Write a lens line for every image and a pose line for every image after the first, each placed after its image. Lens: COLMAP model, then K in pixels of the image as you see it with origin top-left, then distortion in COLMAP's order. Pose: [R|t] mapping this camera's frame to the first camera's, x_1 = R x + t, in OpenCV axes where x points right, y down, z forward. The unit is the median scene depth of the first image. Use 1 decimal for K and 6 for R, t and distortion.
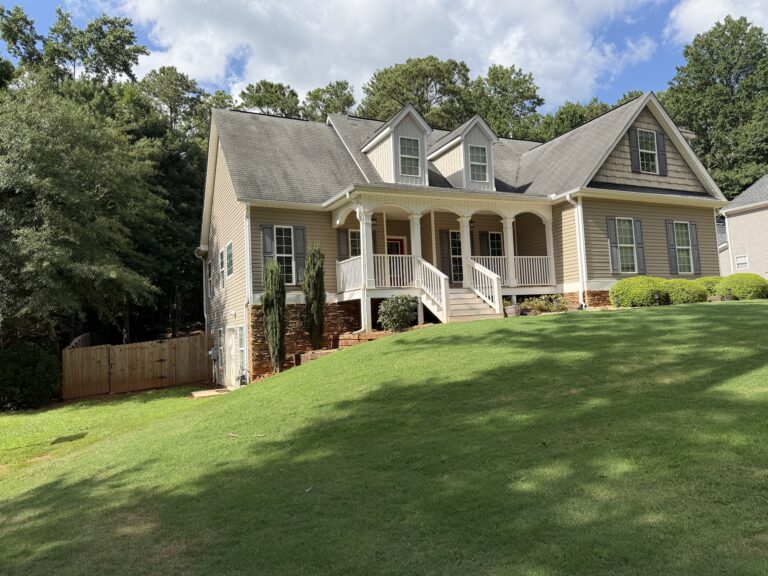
lens RADIAL K [[527.4, 0, 384.0], [0, 527.4, 288.0], [0, 0, 1]] dist [0.023614, -0.045549]
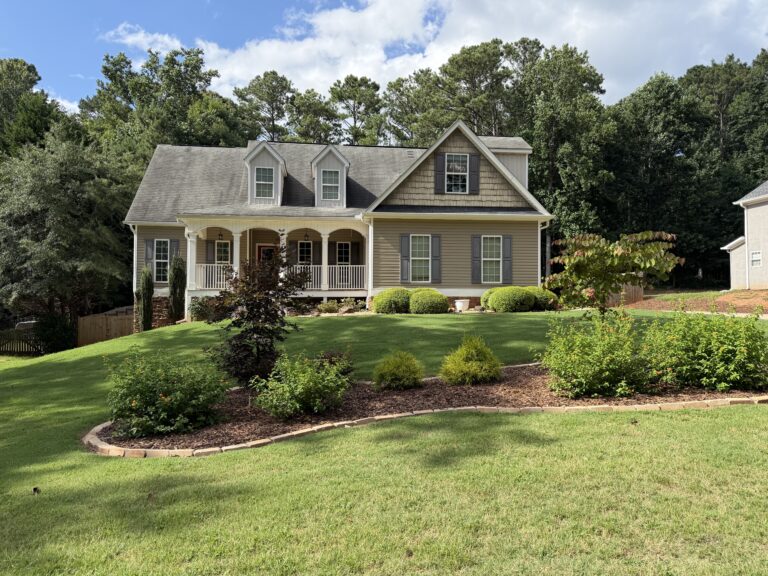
lens RADIAL K [[514.5, 0, 384.0], [0, 514.5, 288.0], [0, 0, 1]] dist [0.061257, -0.143967]
pose [[0.948857, 0.044211, -0.312595, 0.701579], [-0.024245, 0.997426, 0.067473, -0.085291], [0.314773, -0.056443, 0.947487, -0.100015]]
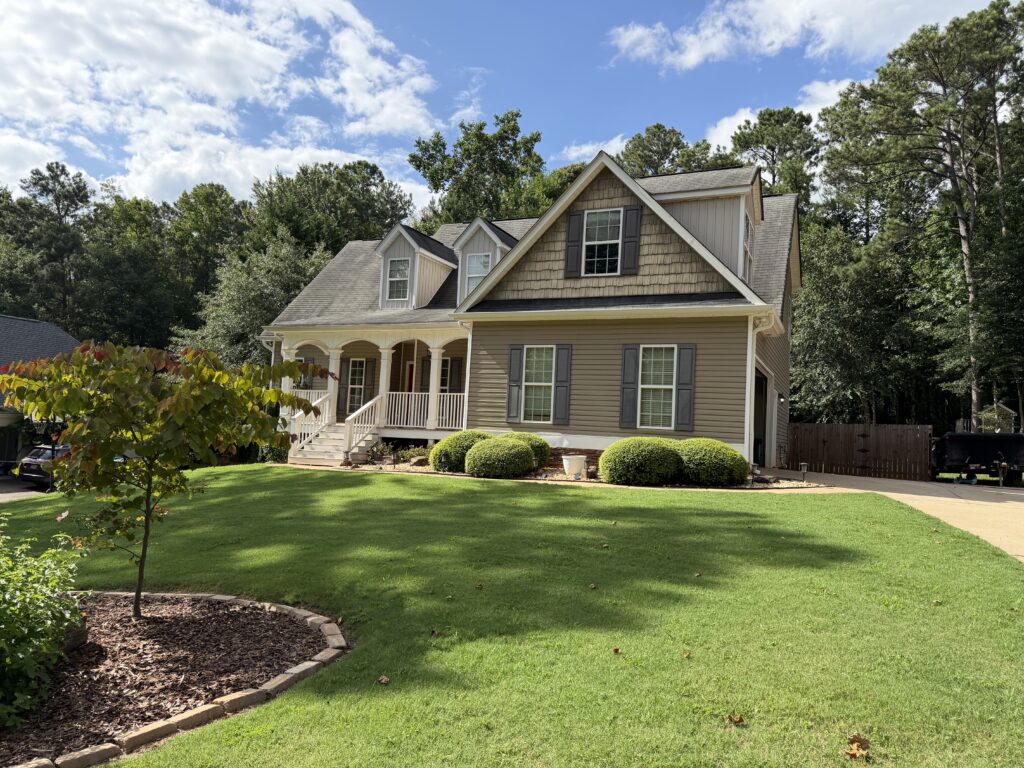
lens RADIAL K [[703.3, 0, 512.0], [0, 703.3, 384.0], [0, 0, 1]] dist [0.023614, -0.045549]
pose [[0.643543, 0.035481, -0.764587, 1.106883], [-0.023110, 0.999370, 0.026925, -0.099776], [0.765061, 0.000342, 0.643957, 0.337673]]
